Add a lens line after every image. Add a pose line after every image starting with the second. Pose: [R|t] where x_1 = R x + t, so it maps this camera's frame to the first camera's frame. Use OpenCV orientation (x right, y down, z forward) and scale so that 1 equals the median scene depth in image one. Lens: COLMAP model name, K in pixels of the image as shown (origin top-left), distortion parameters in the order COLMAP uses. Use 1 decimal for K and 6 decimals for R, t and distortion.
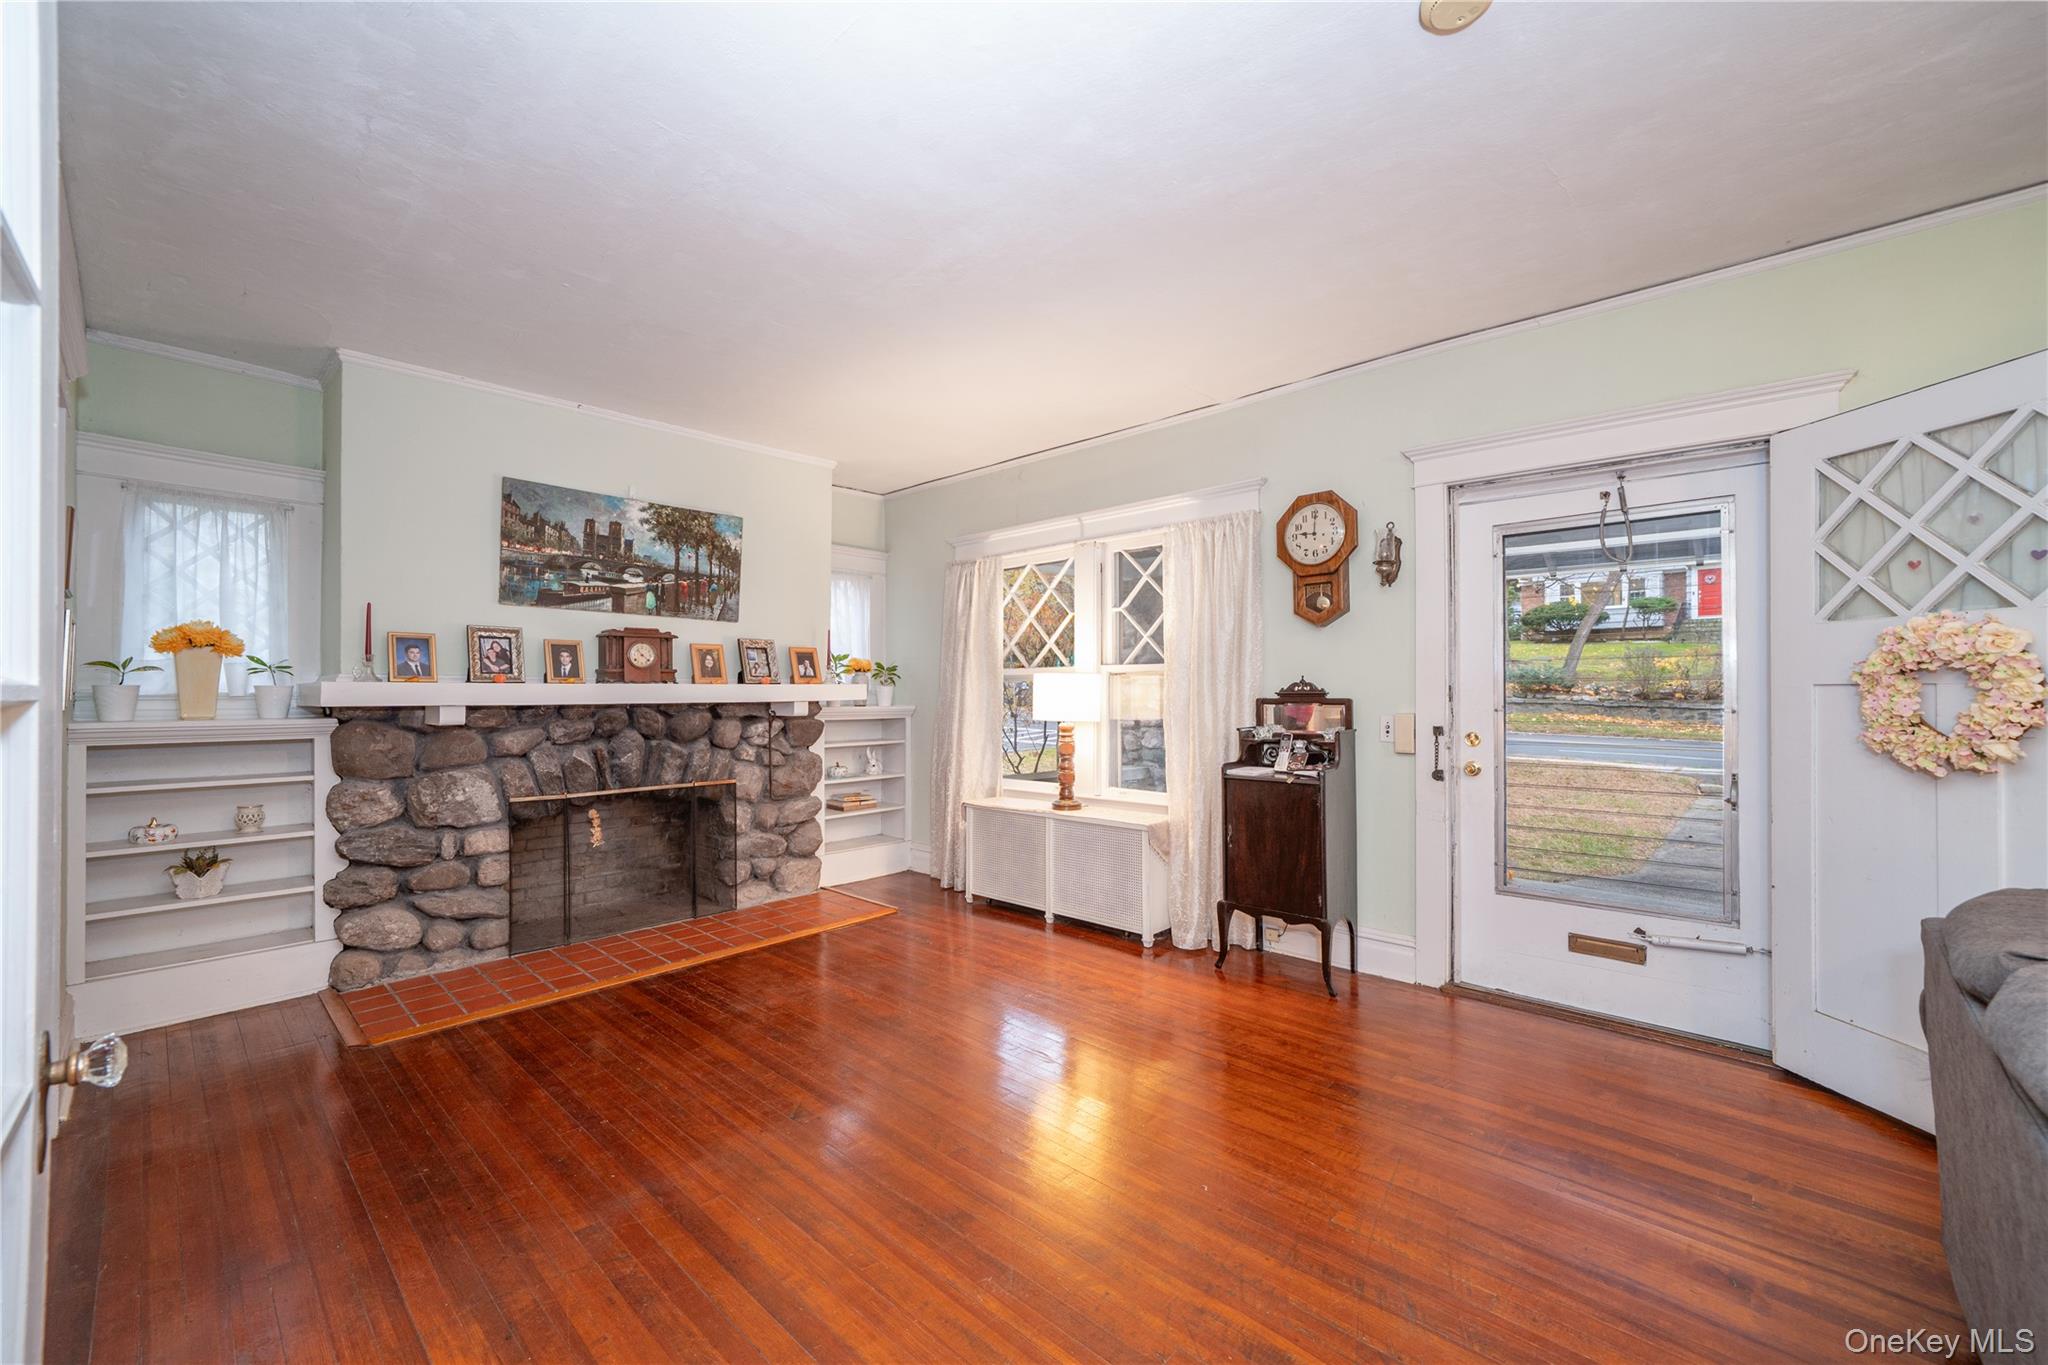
lens RADIAL K [[817.6, 0, 1024.0], [0, 817.6, 682.5], [0, 0, 1]] dist [-0.002893, -0.000172]
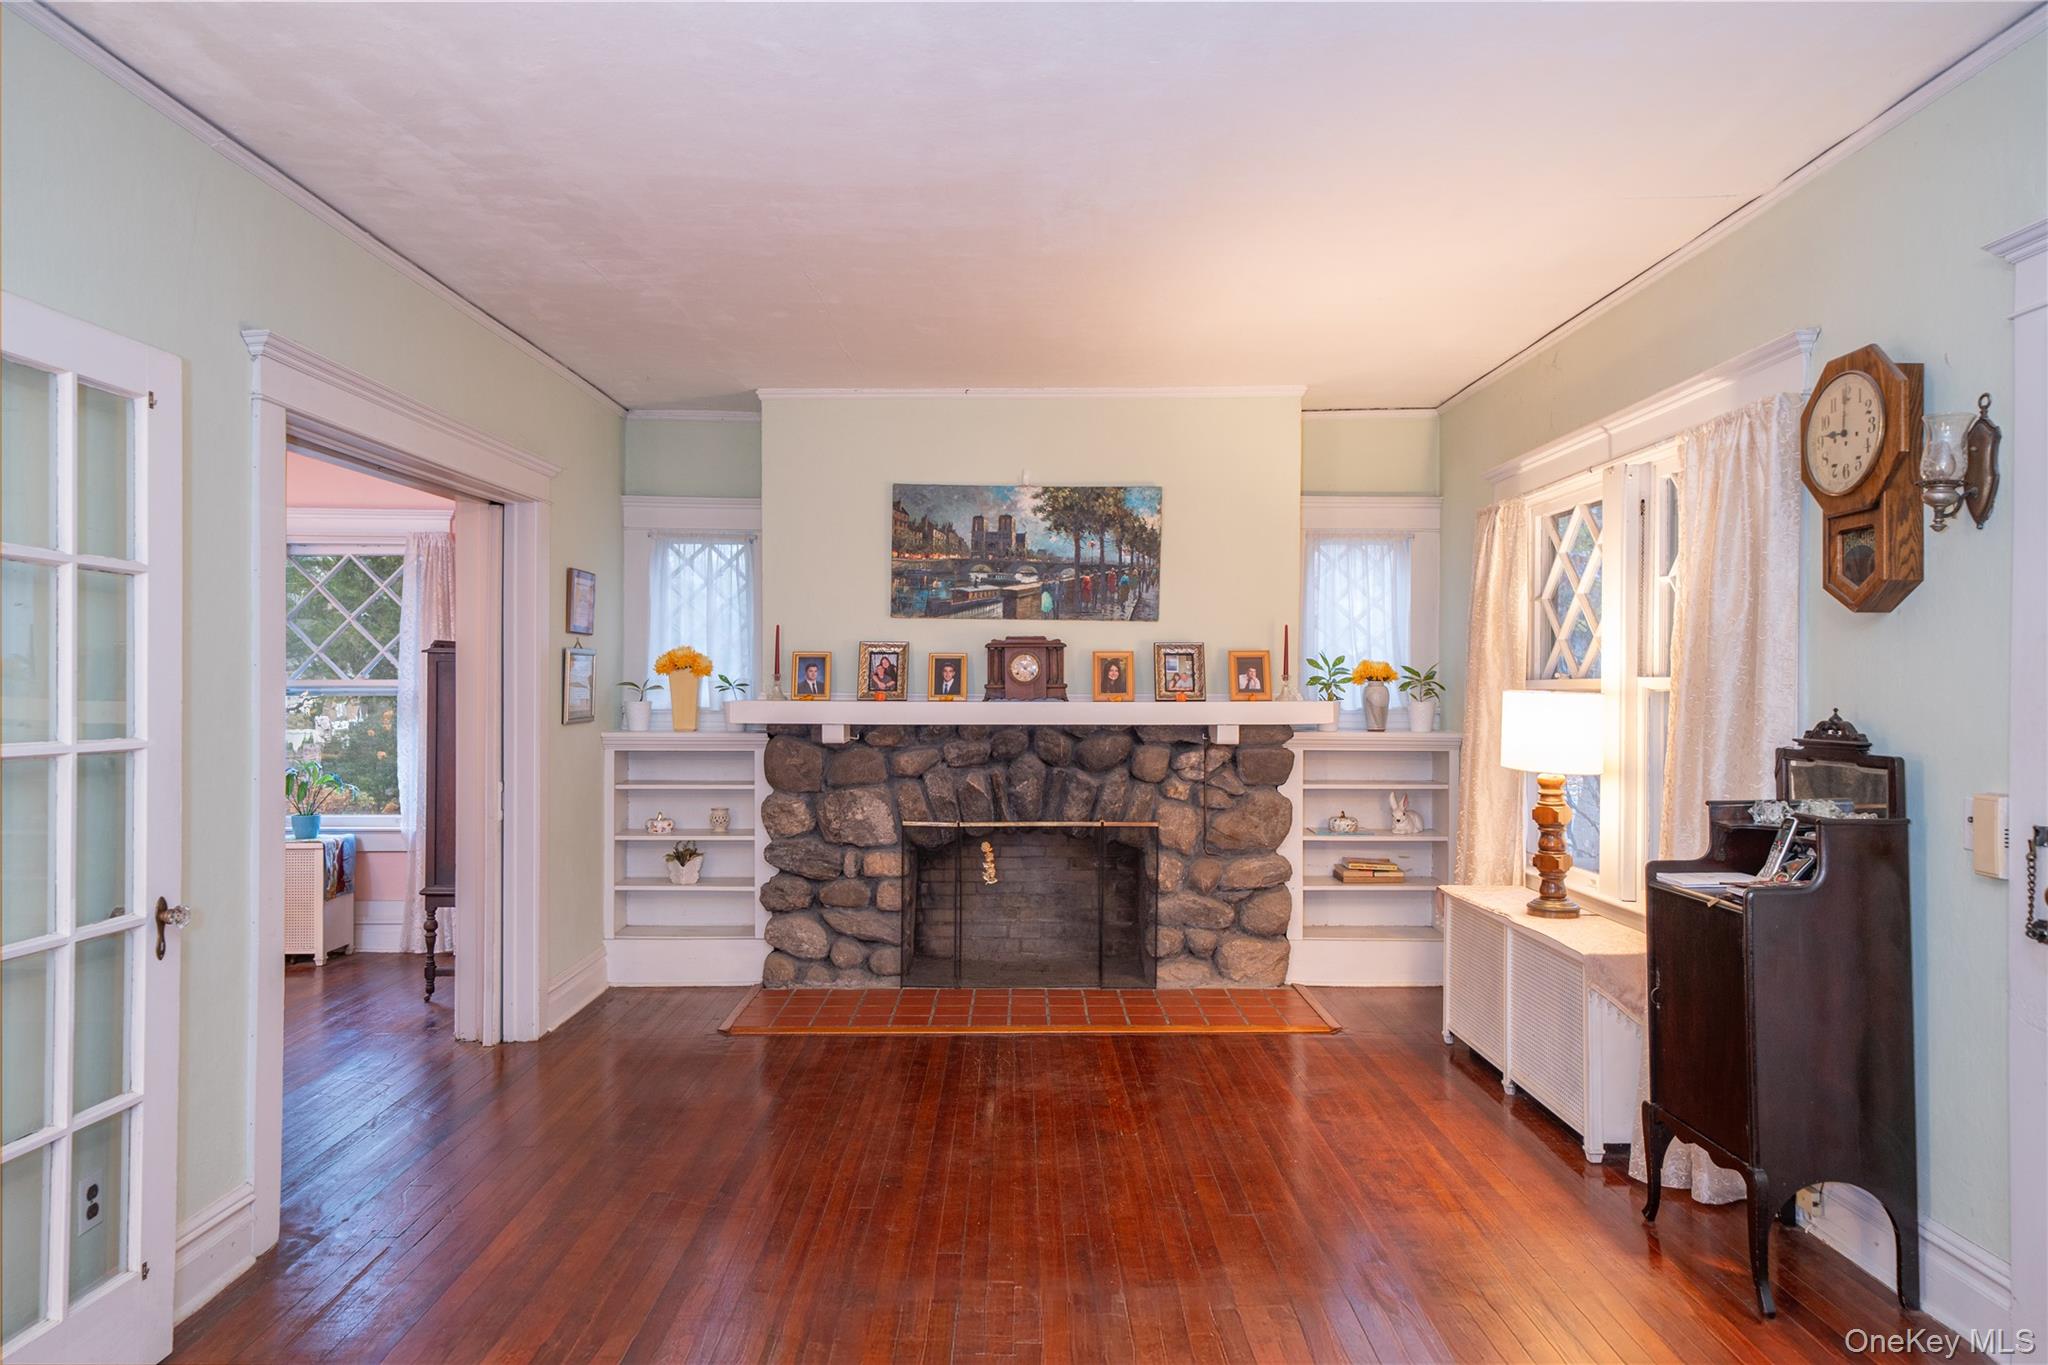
lens RADIAL K [[1333.2, 0, 1024.0], [0, 1333.2, 682.5], [0, 0, 1]] dist [0.024660, 0.000485]
pose [[0.684997, 0.004251, -0.728534, 0.564768], [0.003838, 0.999948, 0.009444, -0.032135], [0.728536, -0.009265, 0.684945, 0.039375]]
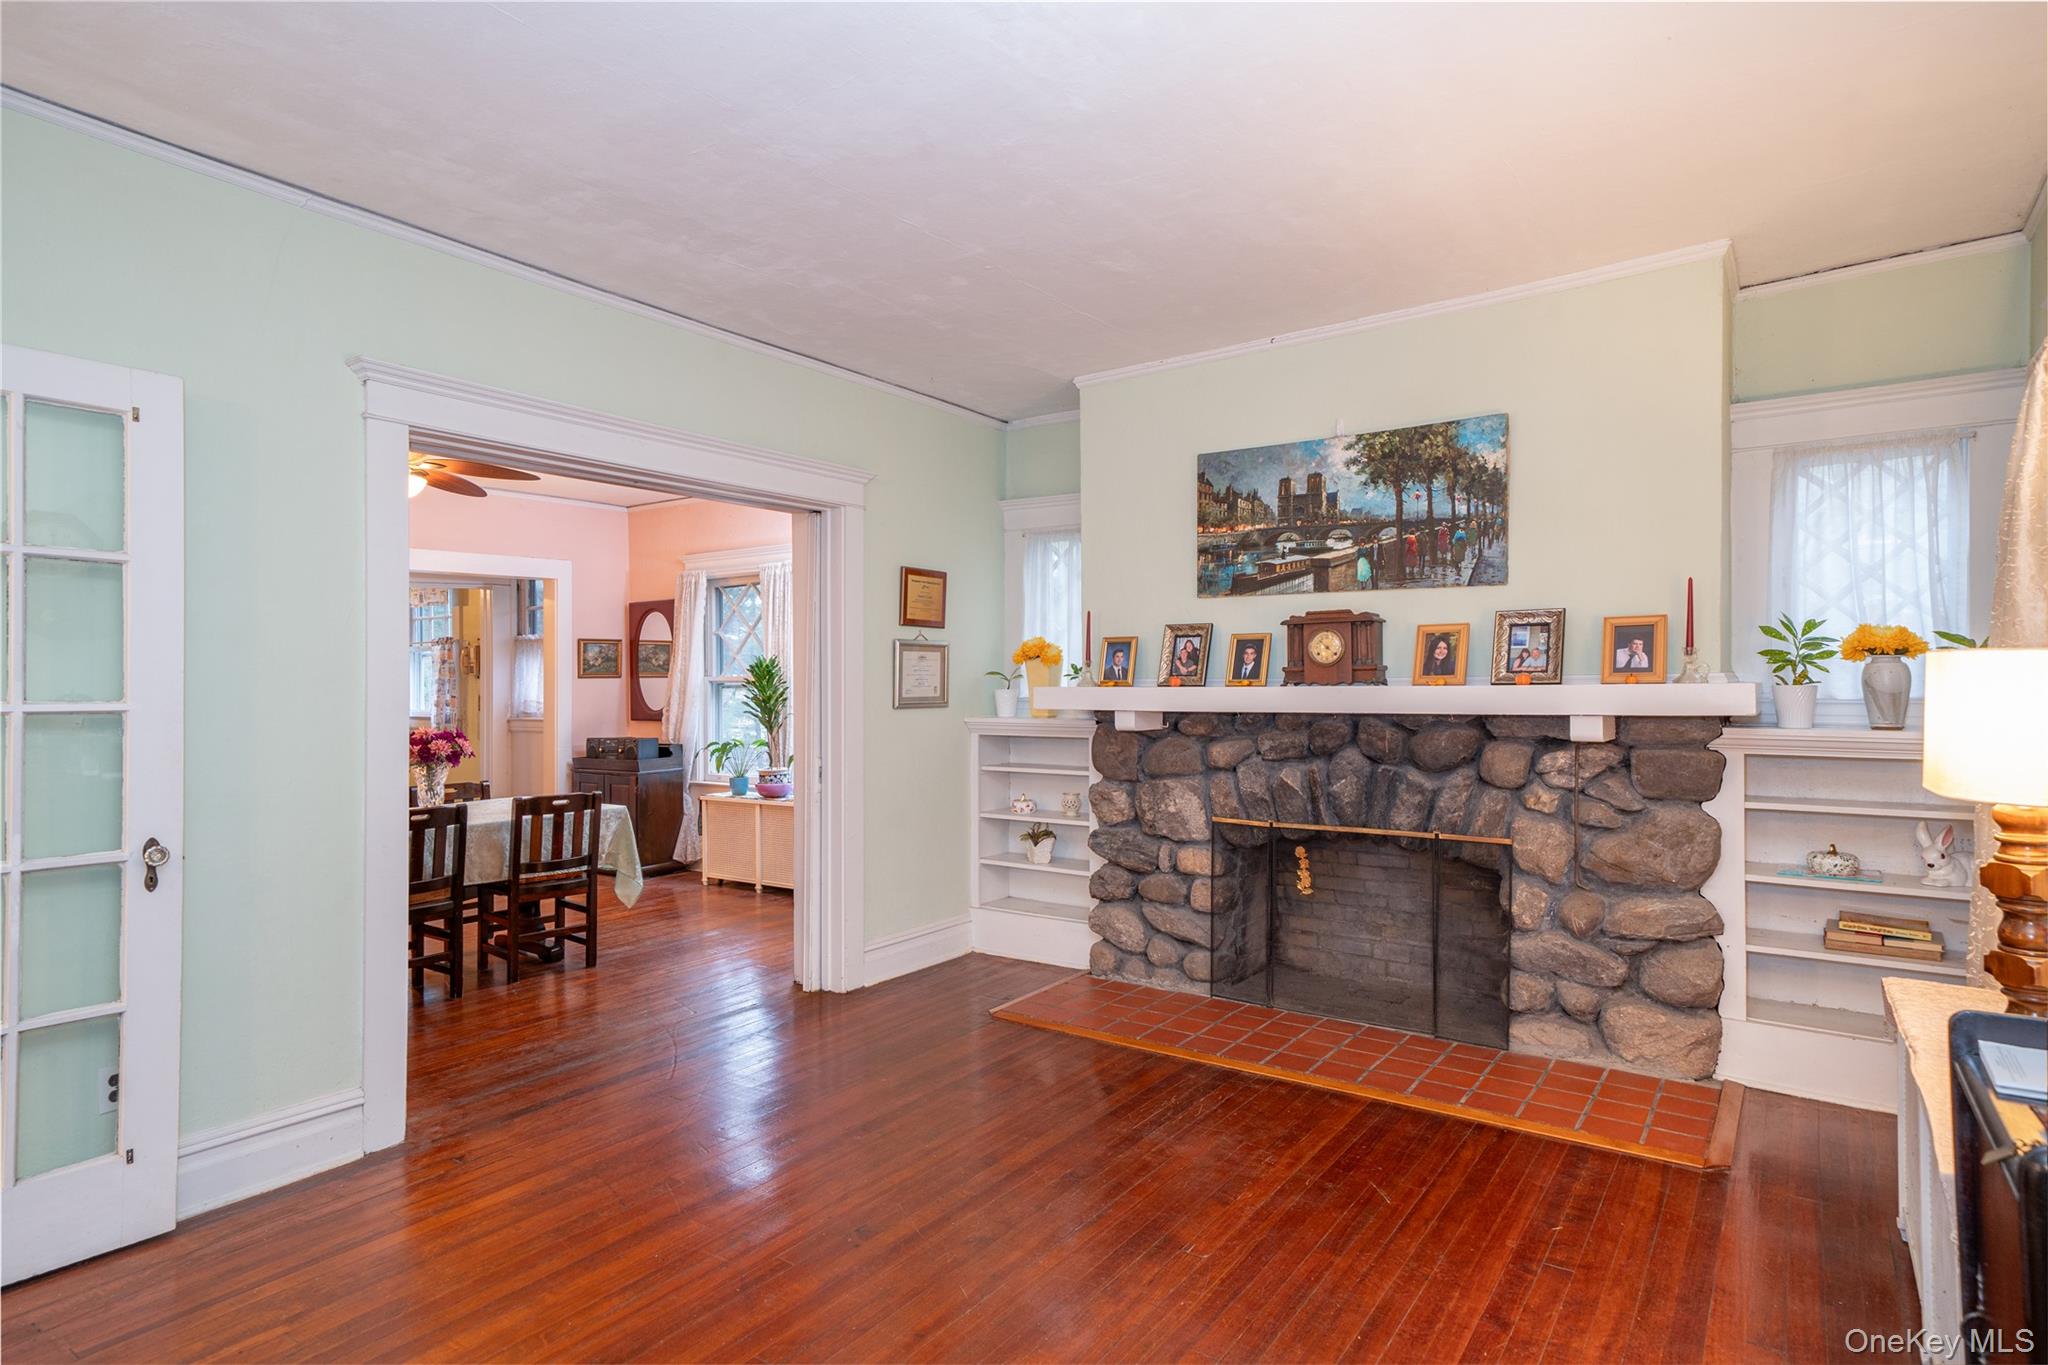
lens RADIAL K [[1094.5, 0, 1024.0], [0, 1094.5, 682.5], [0, 0, 1]] dist [0.022397, 0.000534]
pose [[0.129527, -0.004149, -0.991567, 0.489760], [0.012899, 0.999914, -0.002498, -0.002778], [0.991492, -0.012466, 0.129569, 0.612032]]
